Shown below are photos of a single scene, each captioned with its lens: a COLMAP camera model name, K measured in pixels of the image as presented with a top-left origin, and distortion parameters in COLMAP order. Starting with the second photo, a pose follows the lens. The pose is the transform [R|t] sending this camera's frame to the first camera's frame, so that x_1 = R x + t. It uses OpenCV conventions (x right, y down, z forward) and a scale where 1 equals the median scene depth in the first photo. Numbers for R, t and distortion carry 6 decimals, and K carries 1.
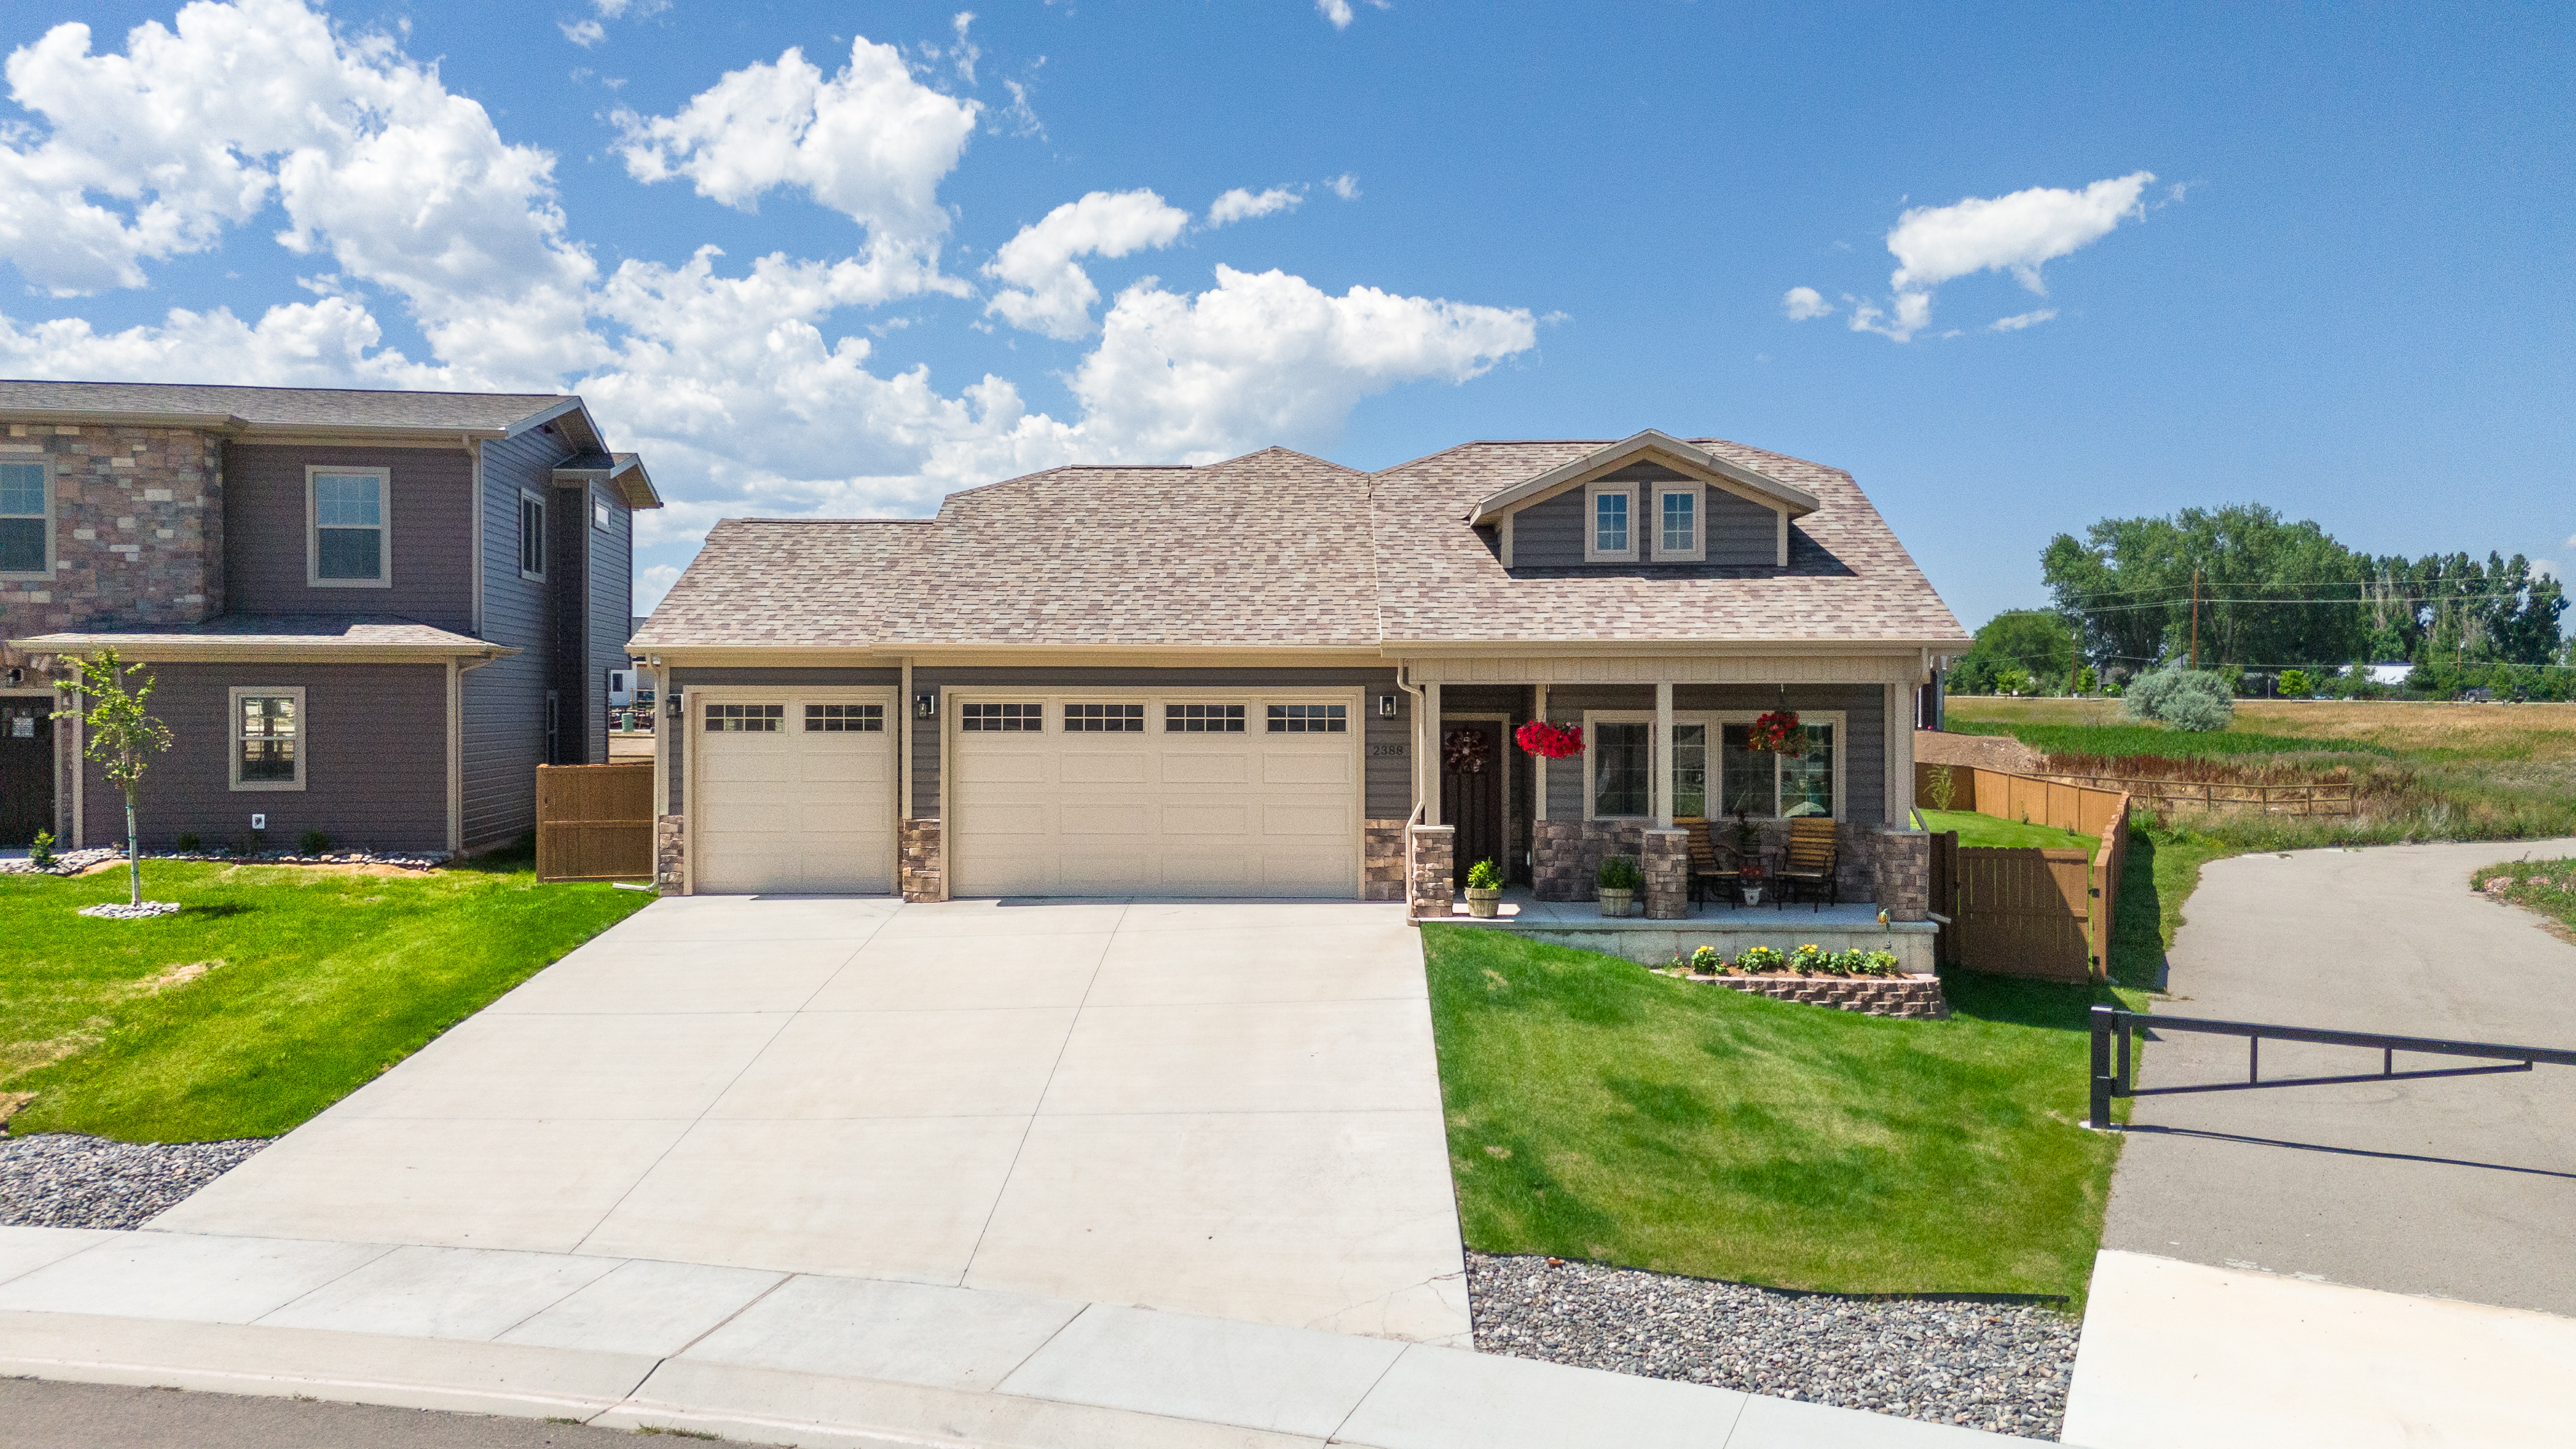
lens RADIAL K [[1888.8, 0, 1274.5], [0, 1888.8, 720.0], [0, 0, 1]] dist [0.119760, -0.118885]
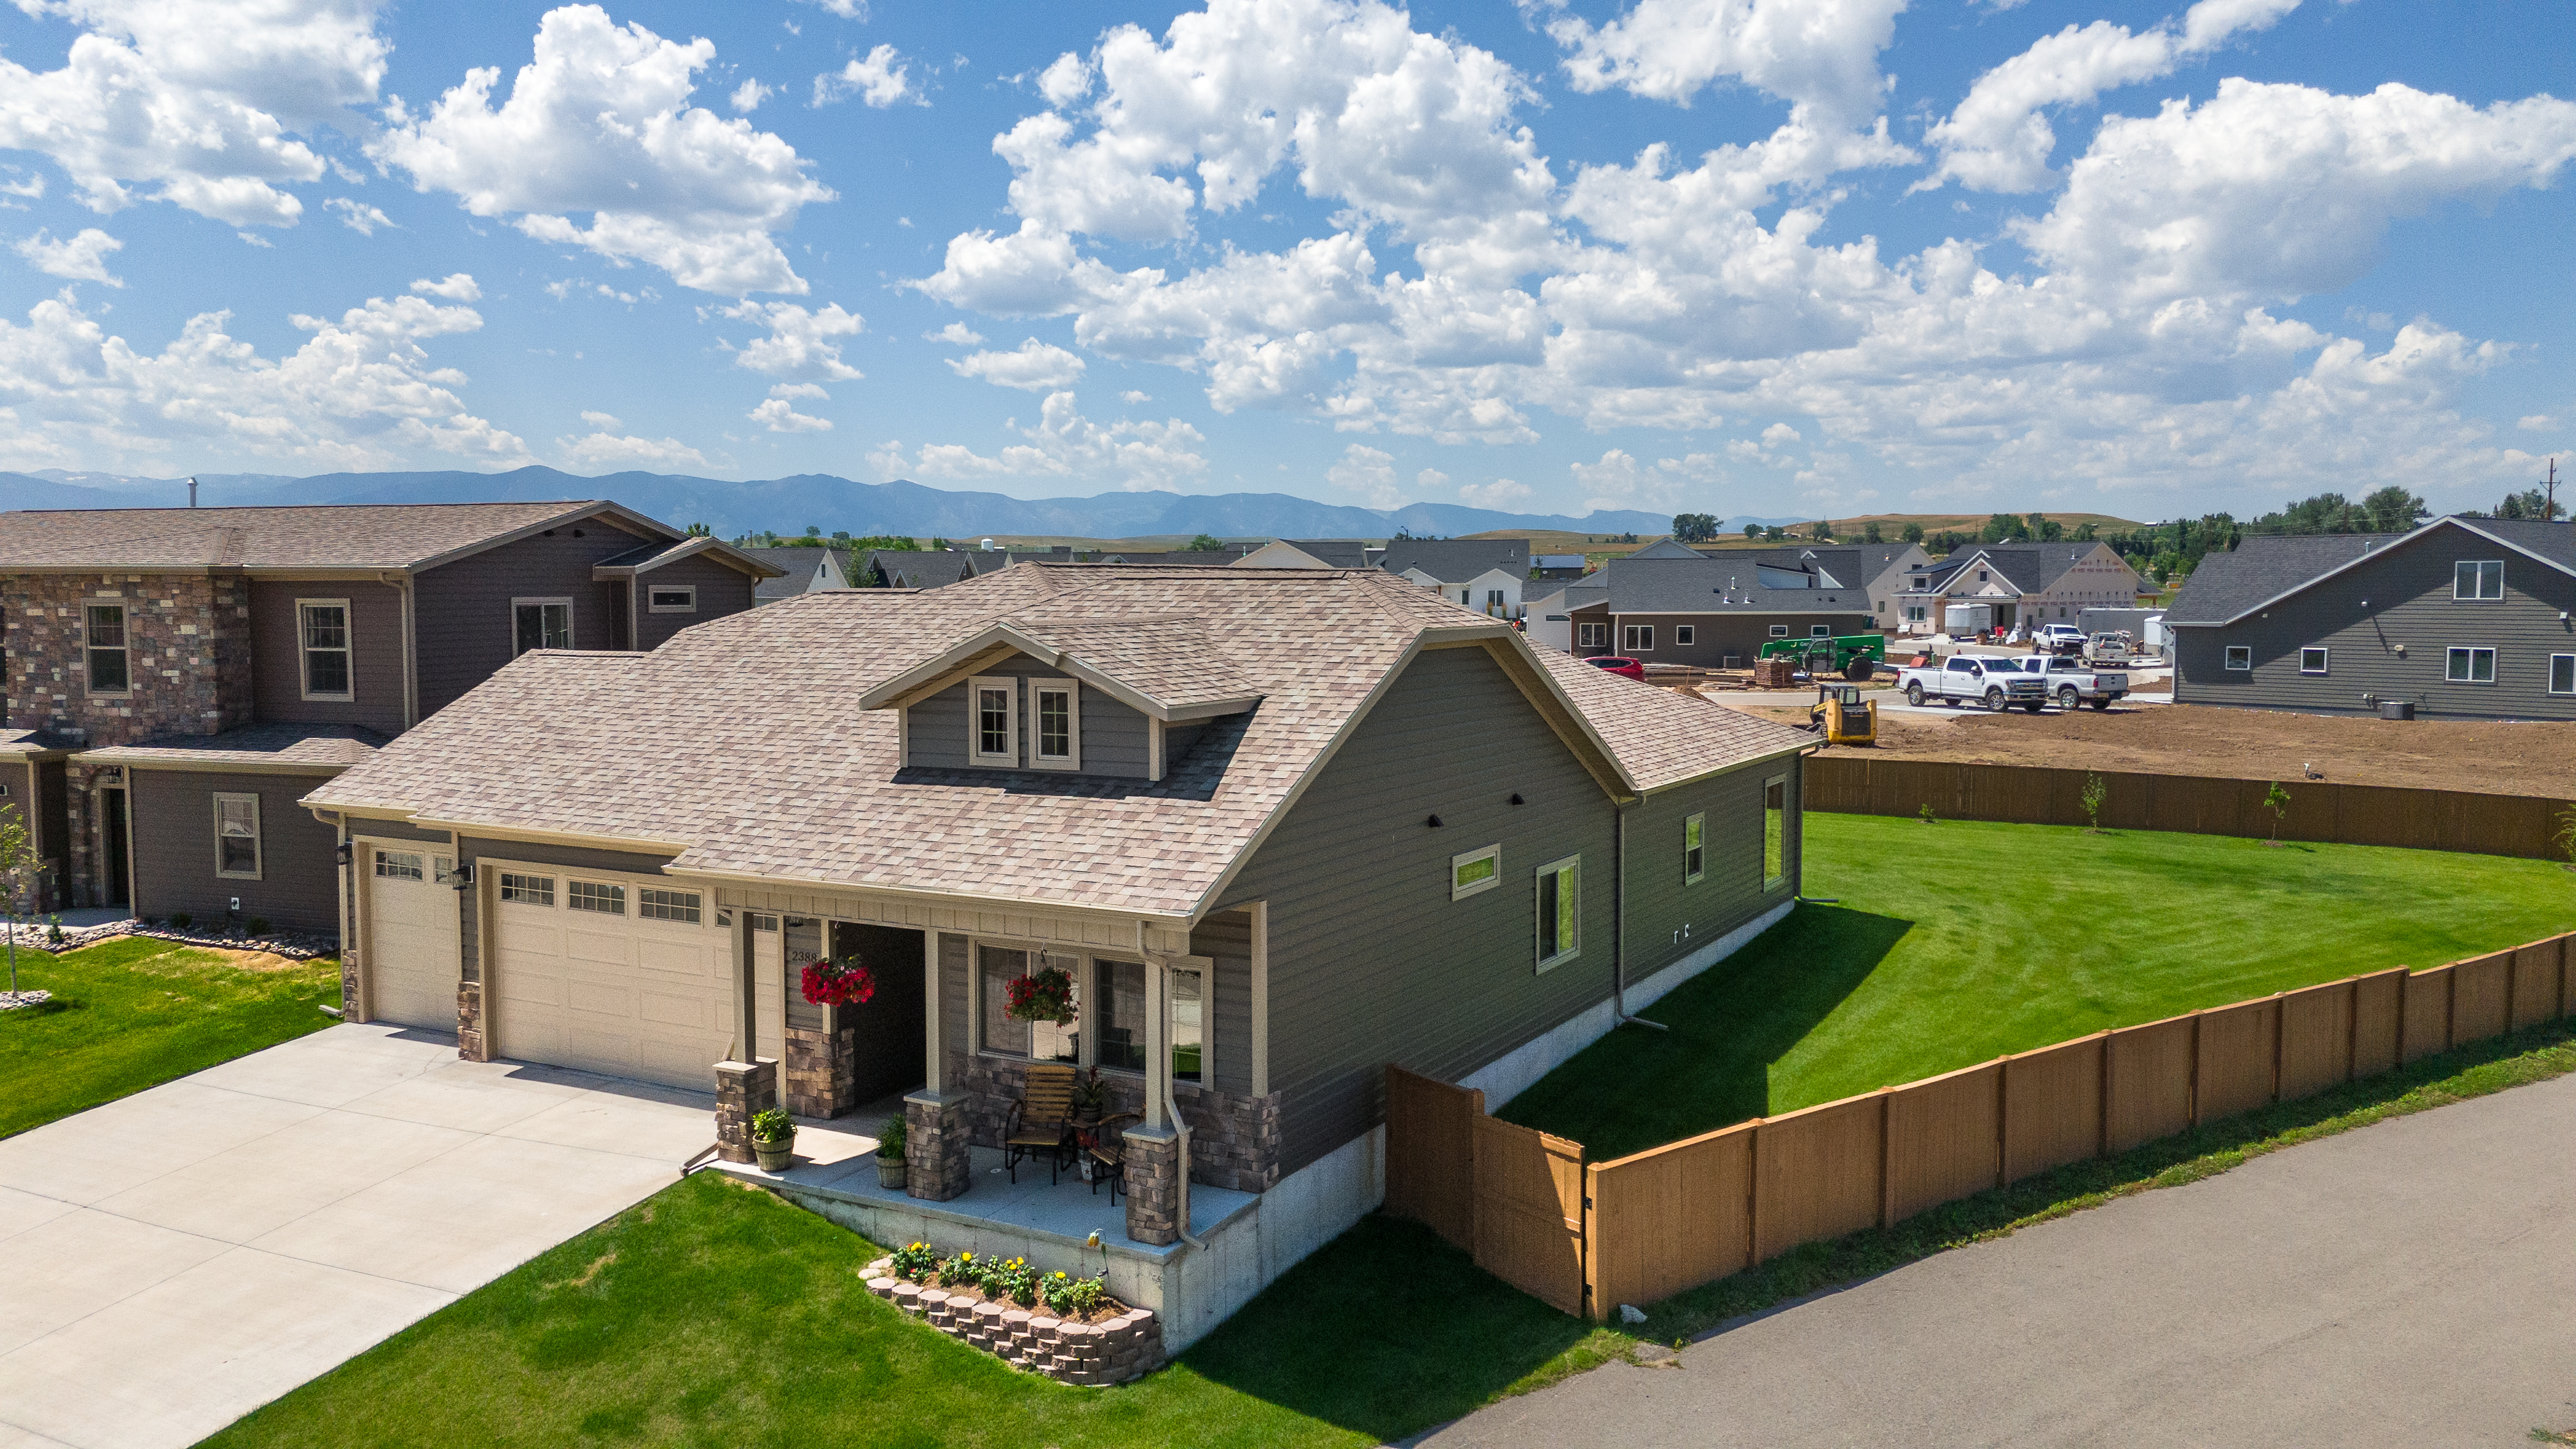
lens RADIAL K [[1856.3, 0, 1288.0], [0, 1856.3, 724.5], [0, 0, 1]] dist [0.063735, -0.003332]
pose [[0.890150, 0.030513, -0.454645, 0.681497], [-0.000875, 0.997868, 0.065258, -0.157020], [0.455667, -0.057692, 0.888279, 0.292930]]
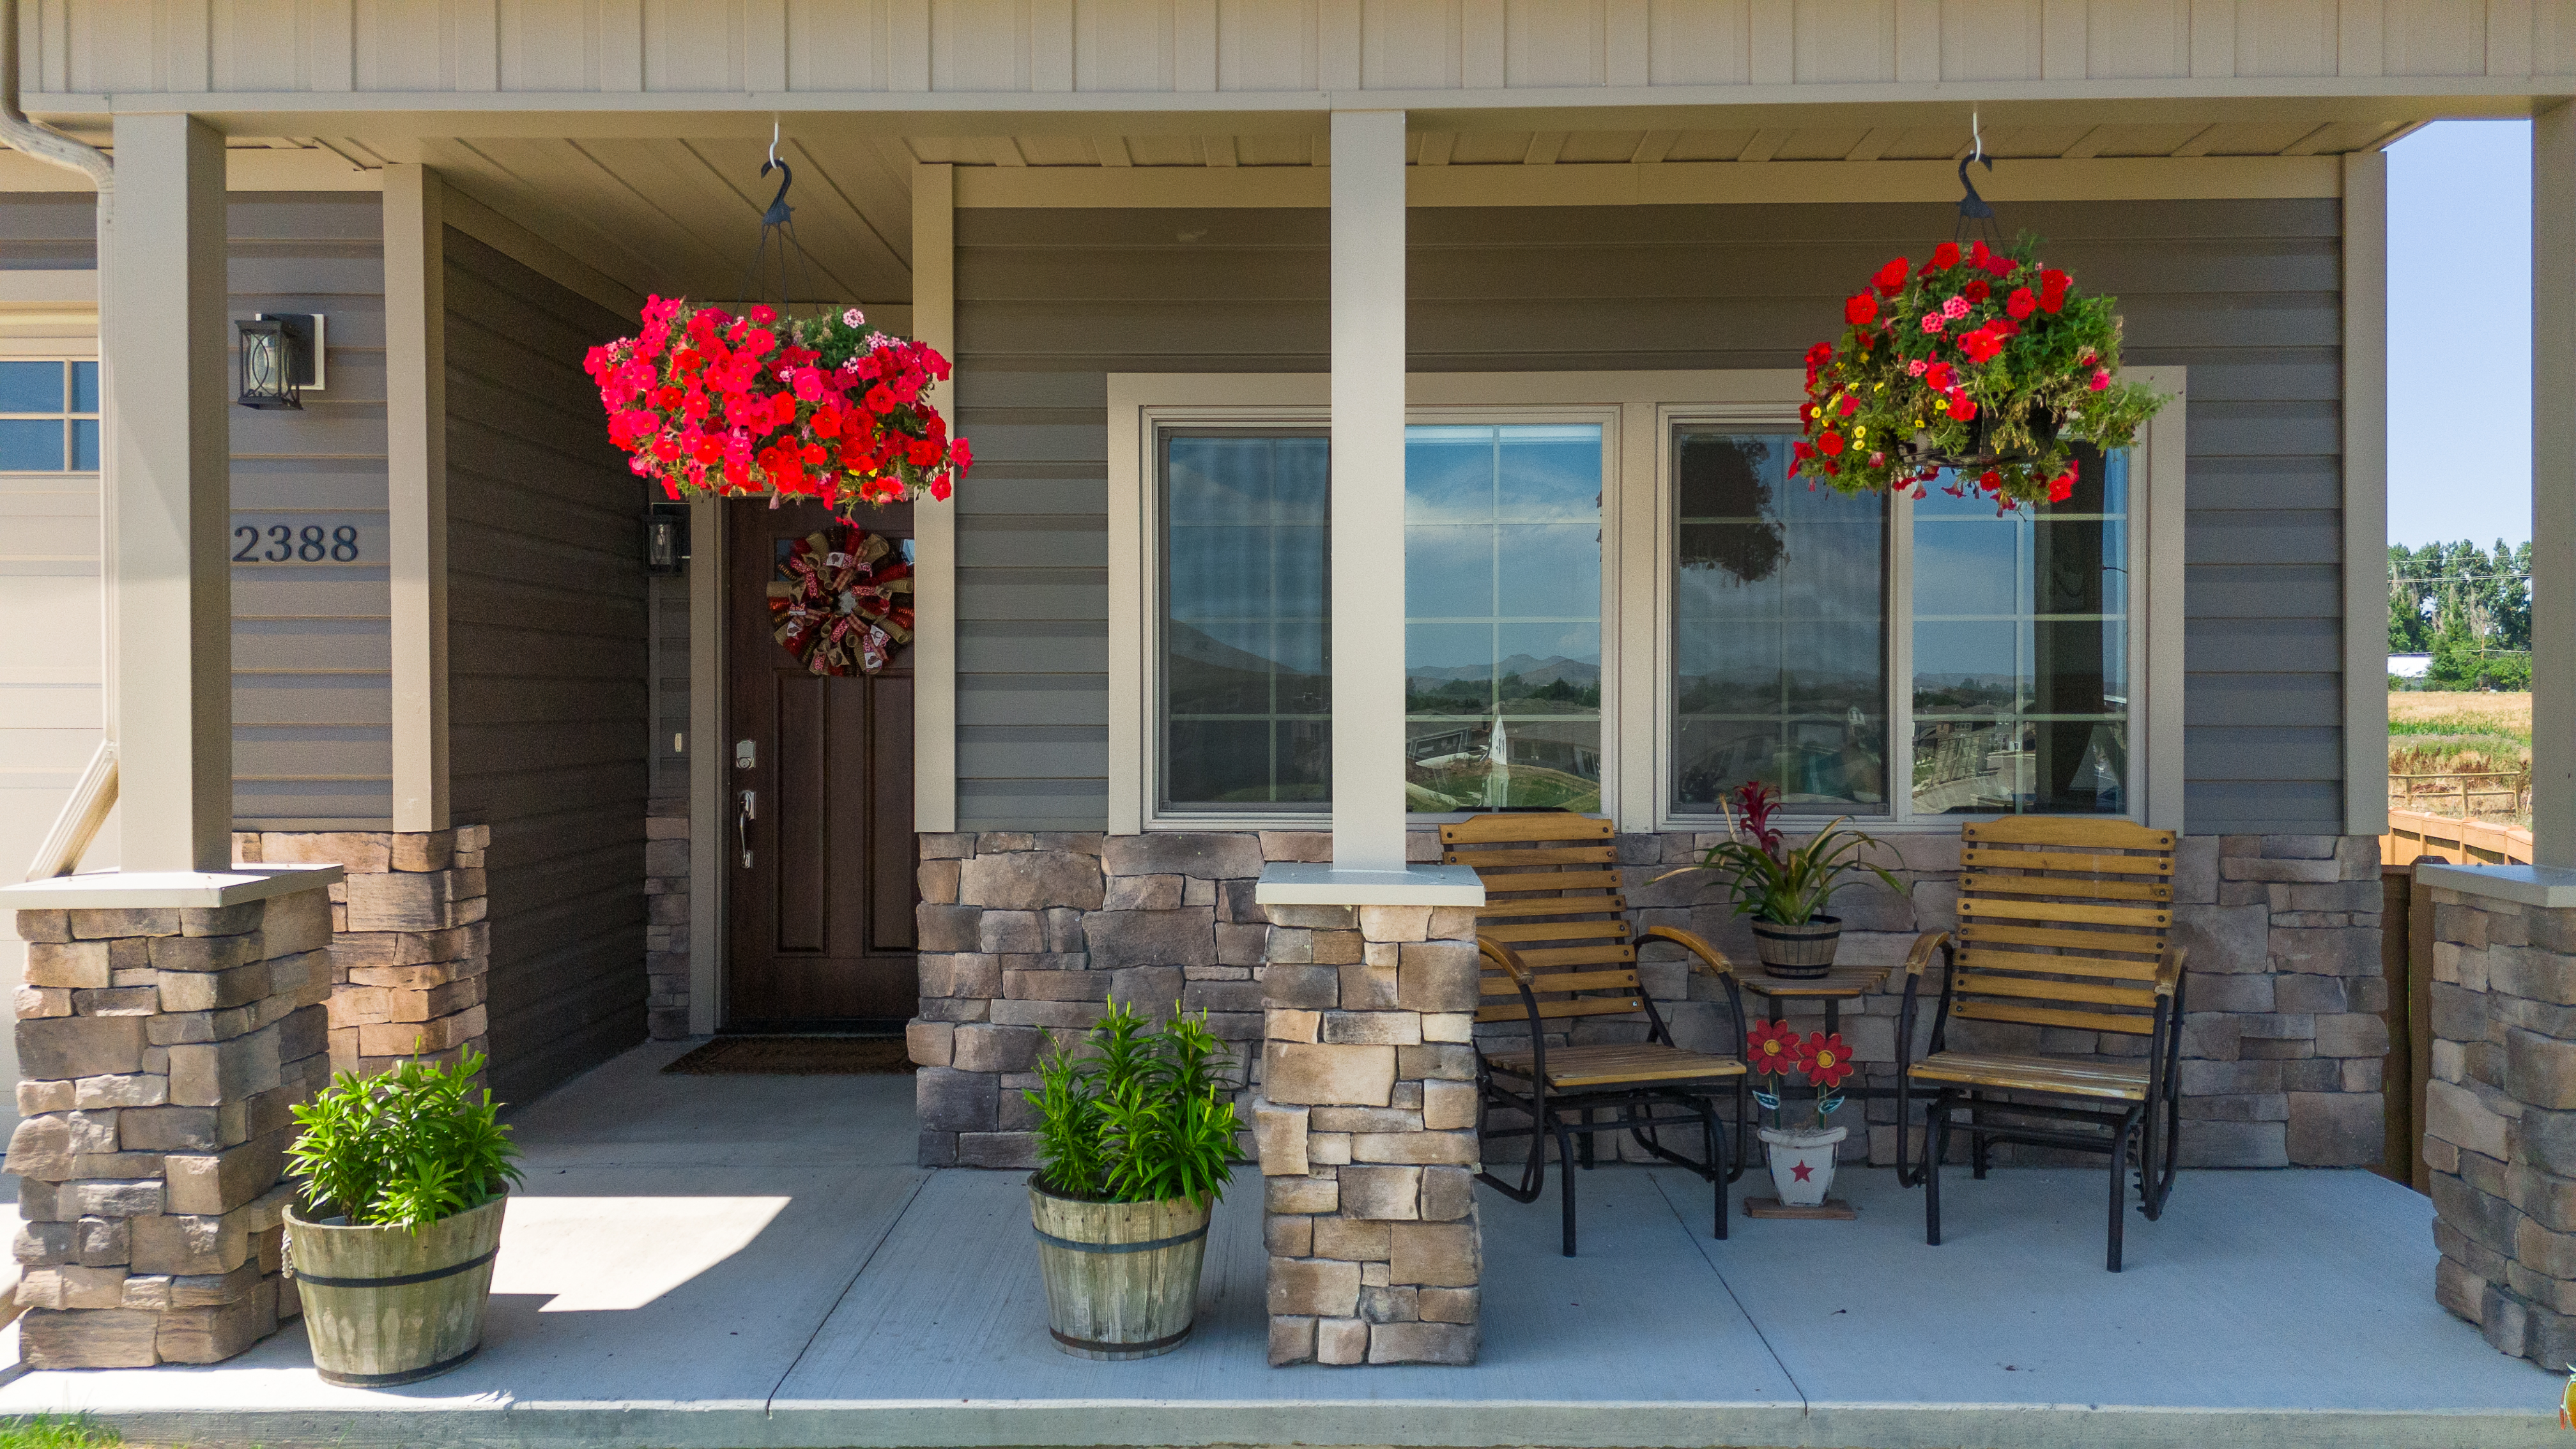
lens RADIAL K [[1888.8, 0, 1274.5], [0, 1888.8, 720.0], [0, 0, 1]] dist [0.119760, -0.118885]
pose [[0.999919, -0.002672, 0.012420, 0.178792], [0.002695, 0.999995, -0.001769, 0.038709], [-0.012415, 0.001802, 0.999921, 0.745734]]
